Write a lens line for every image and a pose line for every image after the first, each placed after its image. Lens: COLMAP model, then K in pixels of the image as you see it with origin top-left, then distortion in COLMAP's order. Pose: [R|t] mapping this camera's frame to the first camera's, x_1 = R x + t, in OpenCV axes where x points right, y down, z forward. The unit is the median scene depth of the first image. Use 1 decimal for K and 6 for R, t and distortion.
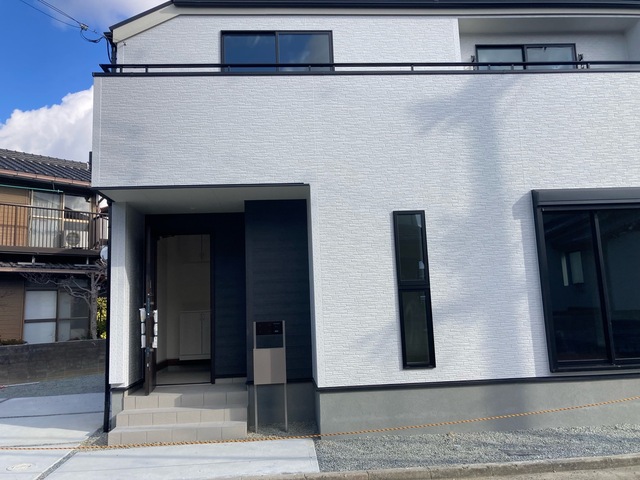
lens RADIAL K [[525.8, 0, 324.6], [0, 525.8, 234.4], [0, 0, 1]] dist [0.037610, -0.016295]
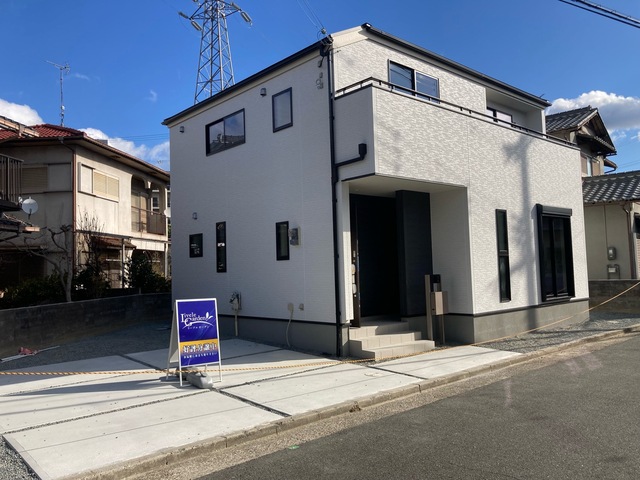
lens RADIAL K [[525.8, 0, 317.1], [0, 525.8, 241.0], [0, 0, 1]] dist [0.037610, -0.016295]
pose [[0.790160, 0.046598, 0.611127, -1.253011], [-0.083543, 0.995988, 0.032074, 0.049054], [-0.607180, -0.076399, 0.790883, 0.022531]]
